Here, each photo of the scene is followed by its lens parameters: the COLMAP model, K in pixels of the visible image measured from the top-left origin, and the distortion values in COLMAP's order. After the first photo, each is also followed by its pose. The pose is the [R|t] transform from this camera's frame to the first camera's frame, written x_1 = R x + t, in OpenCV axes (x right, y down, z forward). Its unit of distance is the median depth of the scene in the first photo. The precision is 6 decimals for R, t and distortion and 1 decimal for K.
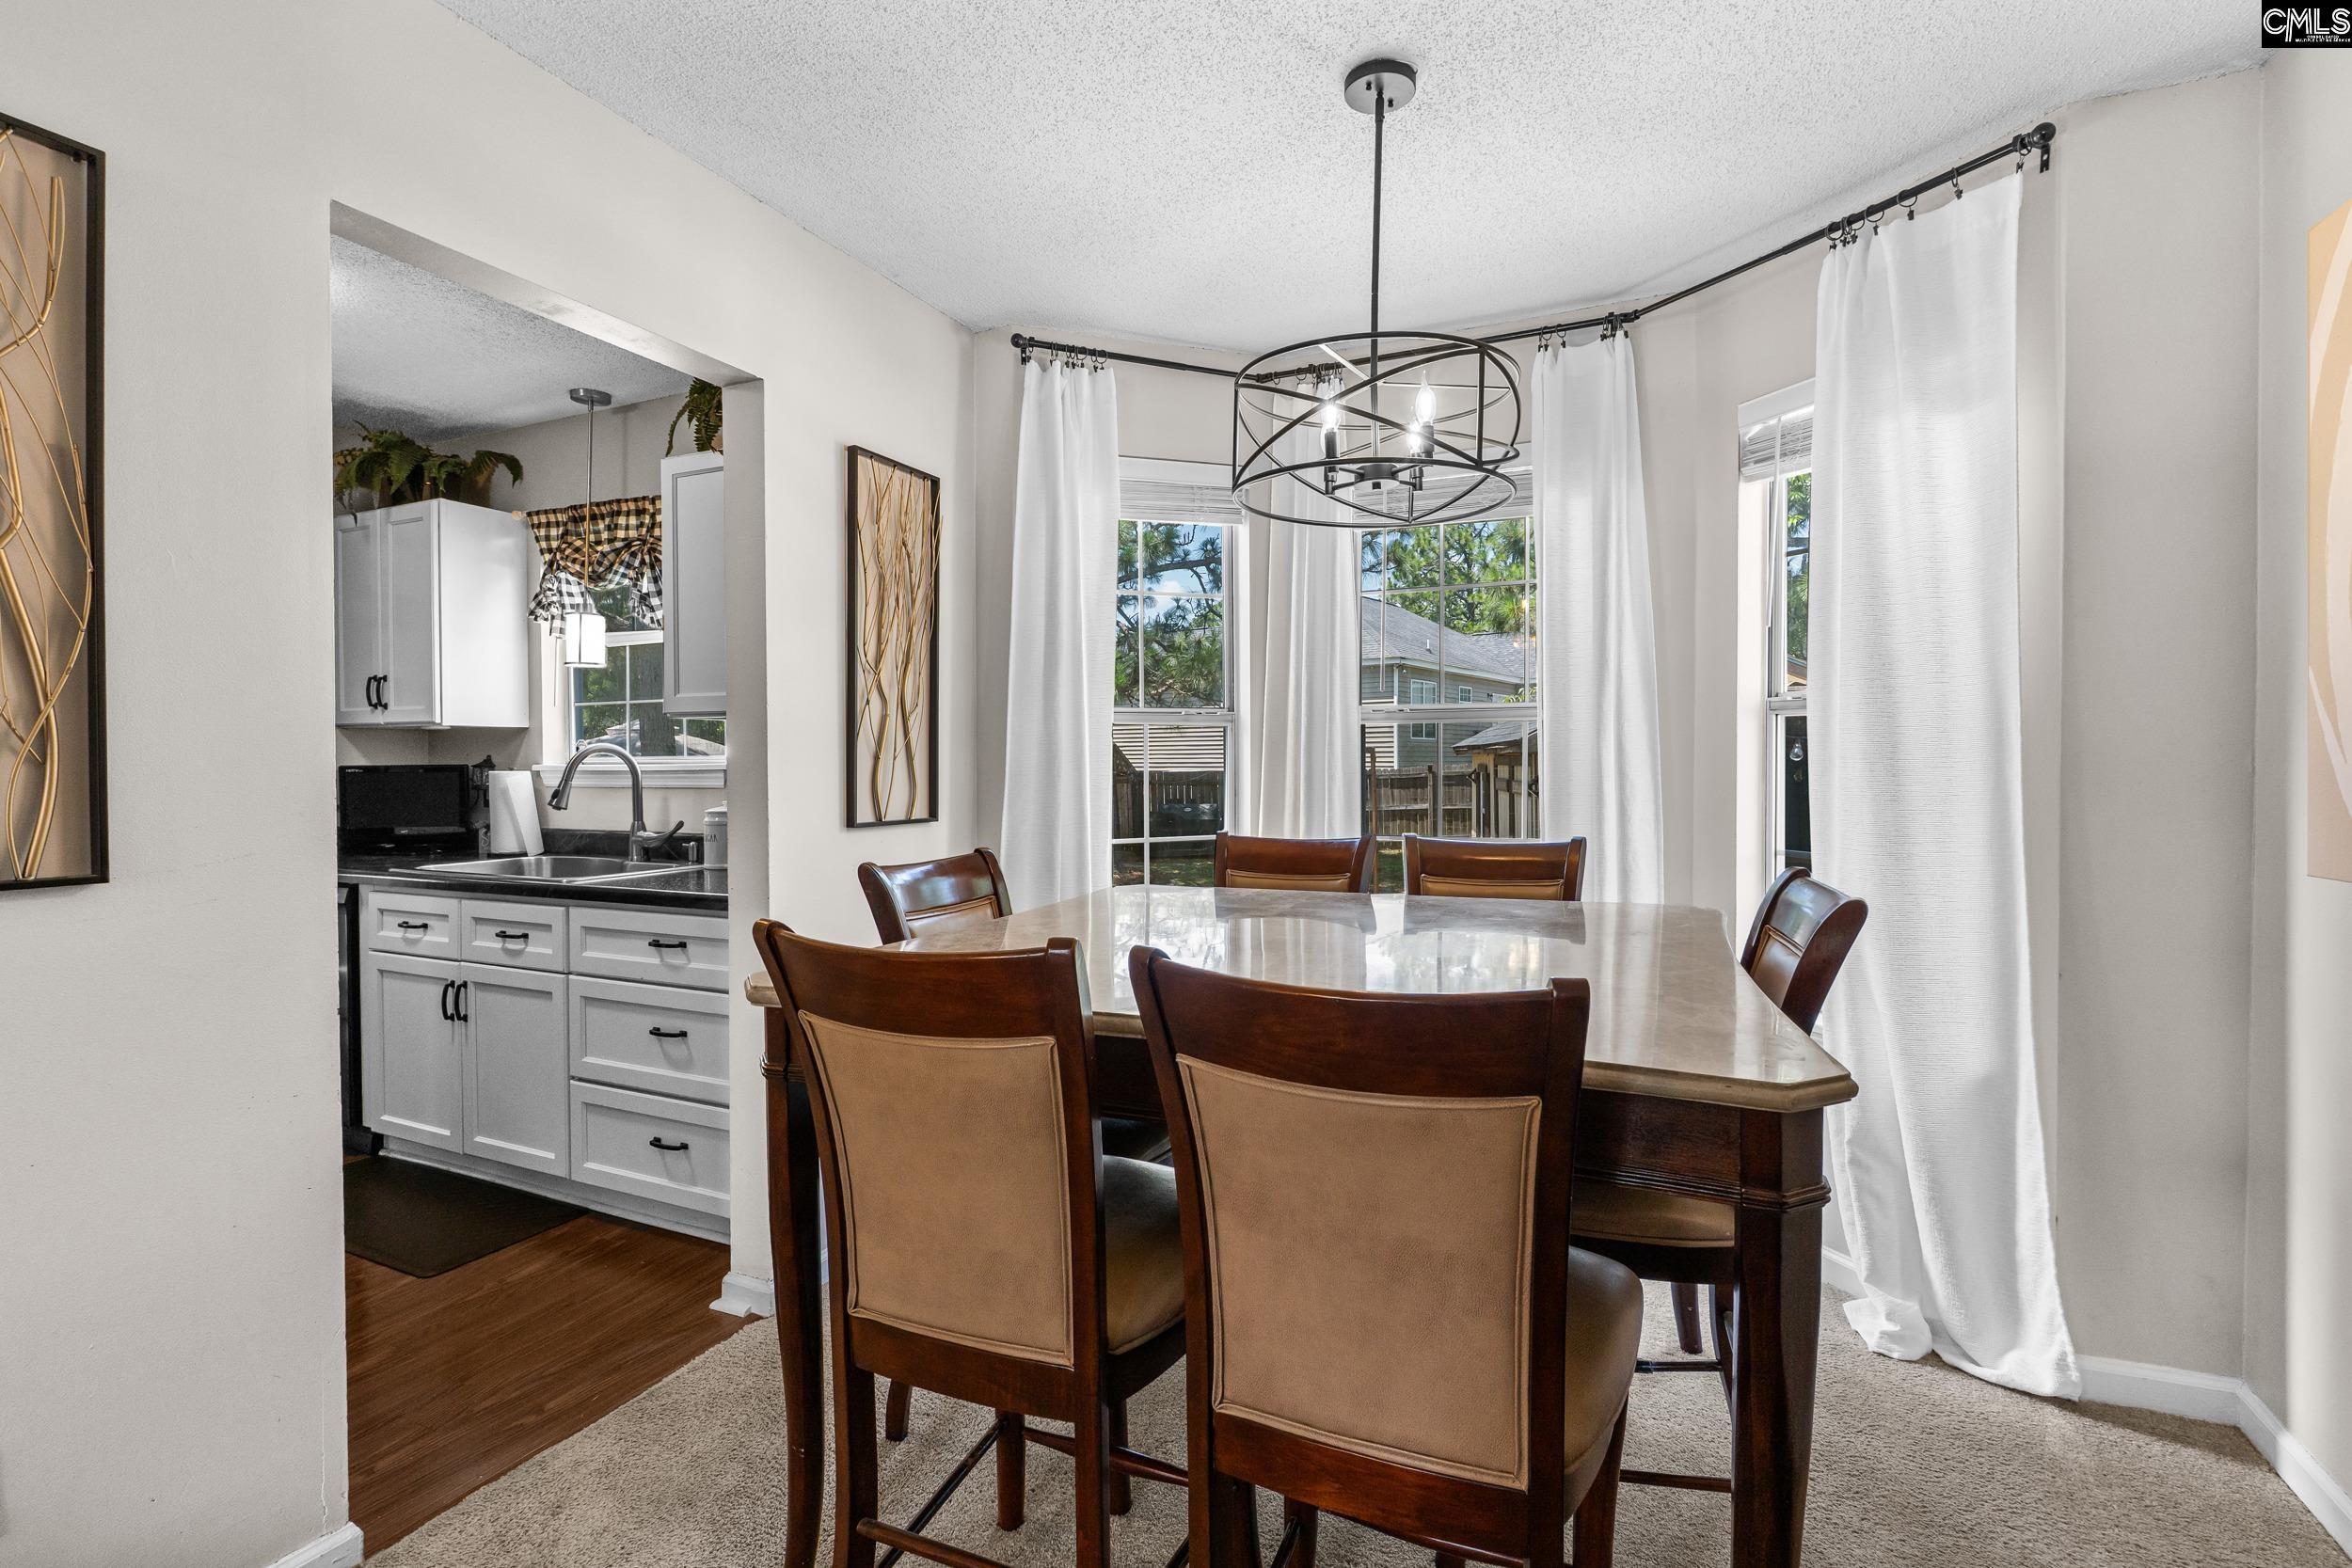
lens RADIAL K [[1081.7, 0, 1192.0], [0, 1081.7, 789.2], [0, 0, 1]] dist [-0.007423, -0.000676]
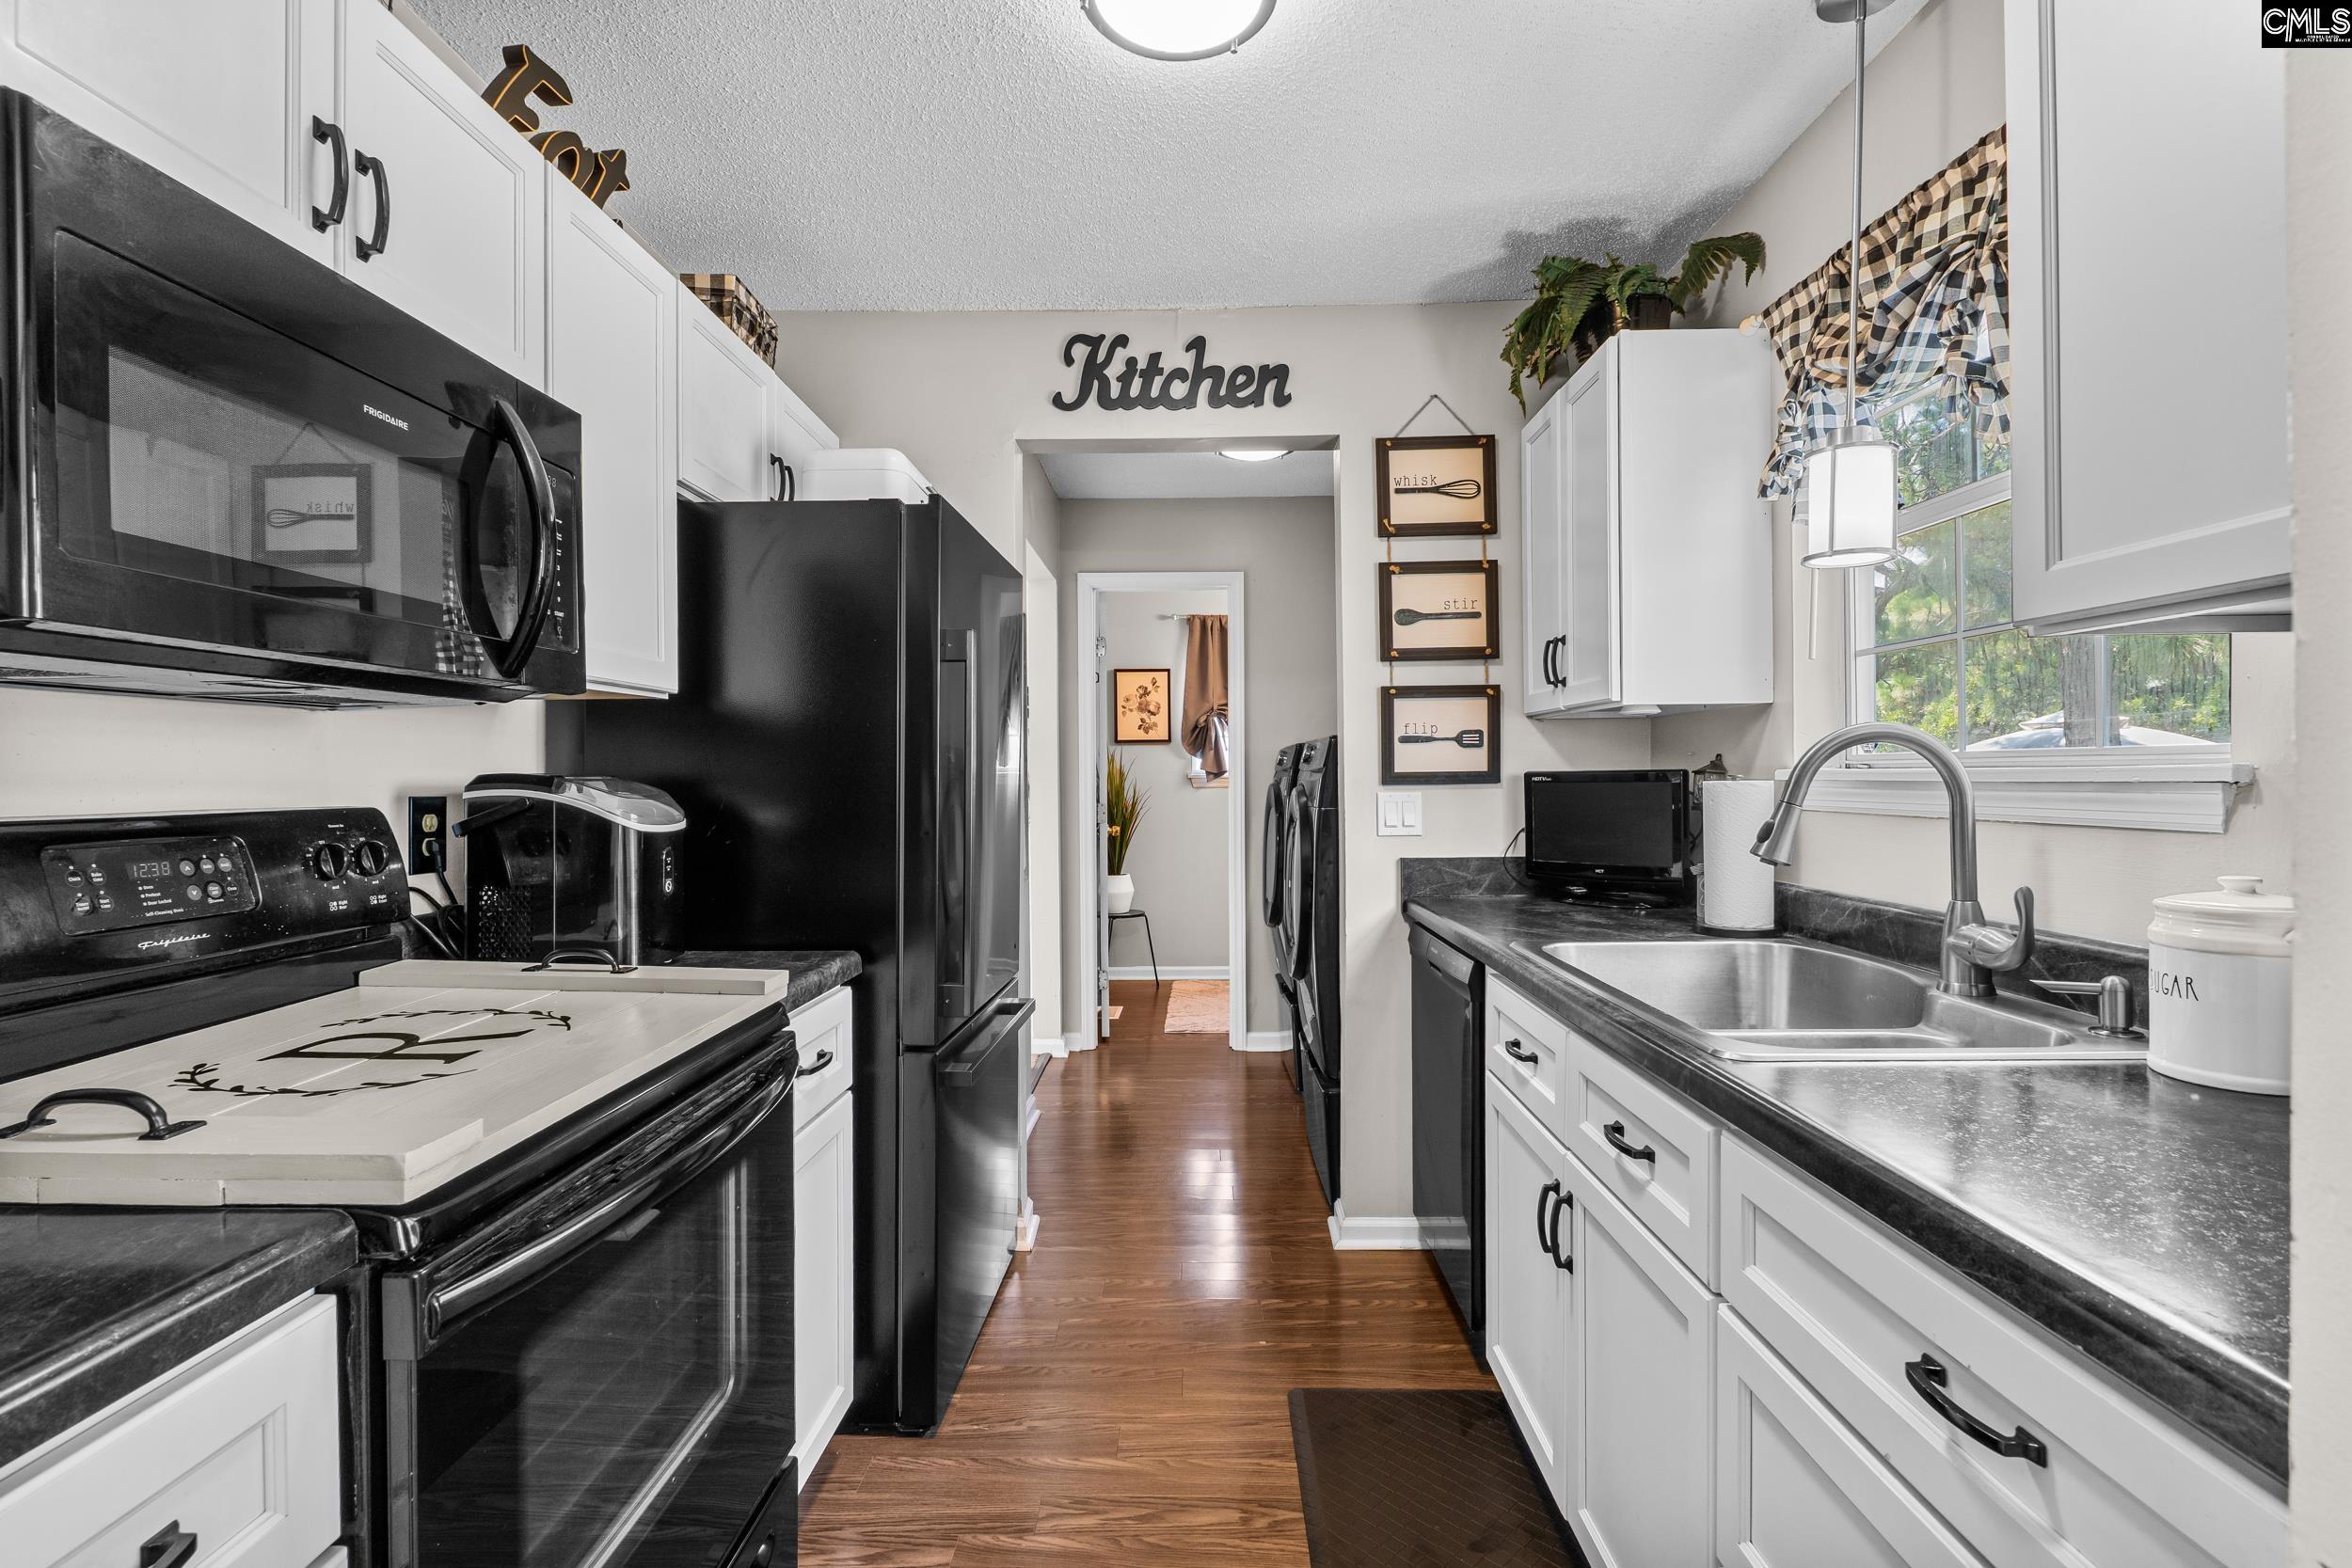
lens RADIAL K [[1081.7, 0, 1160.5], [0, 1081.7, 778.1], [0, 0, 1]] dist [-0.007423, -0.000676]
pose [[0.382993, 0.000049, -0.923751, -0.236352], [-0.012881, 0.999903, -0.005287, -0.011678], [0.923661, 0.013924, 0.382957, 0.532147]]
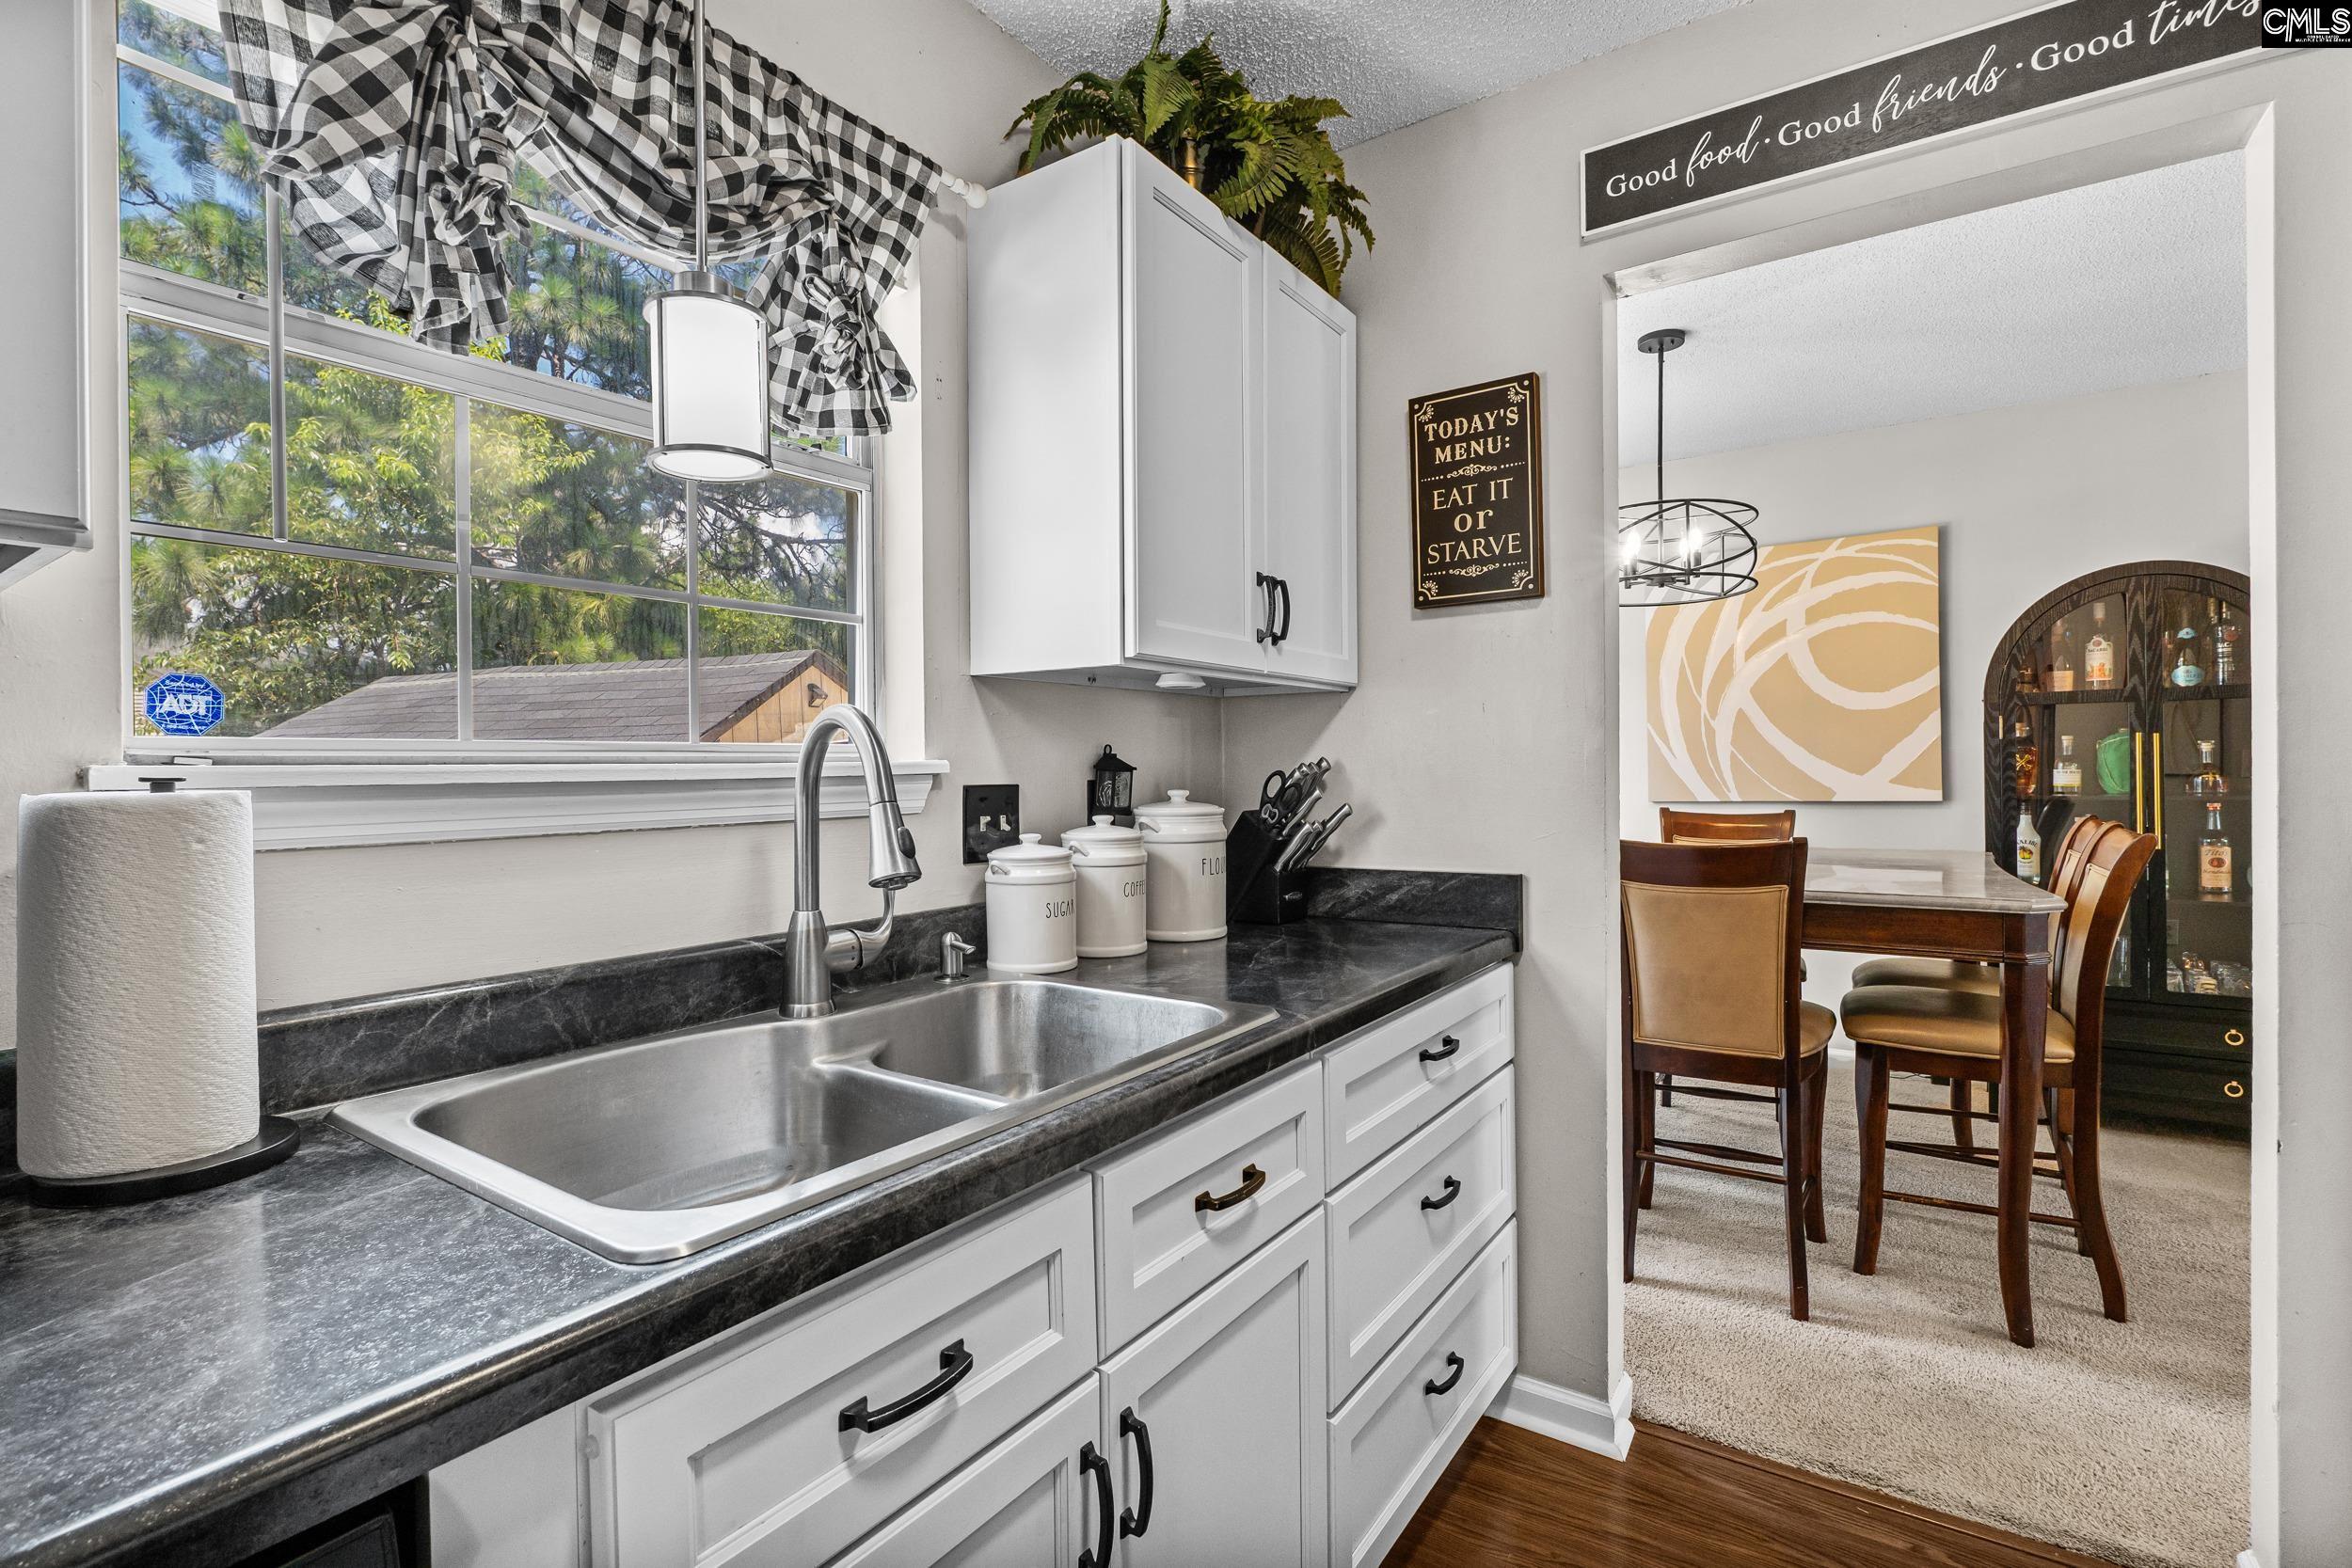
lens RADIAL K [[1081.7, 0, 1175.7], [0, 1081.7, 775.4], [0, 0, 1]] dist [-0.007423, -0.000676]
pose [[0.176402, -0.005722, 0.984302, -0.855977], [0.021513, 0.999767, 0.001956, -0.015618], [-0.984083, 0.020830, 0.176484, 0.789238]]
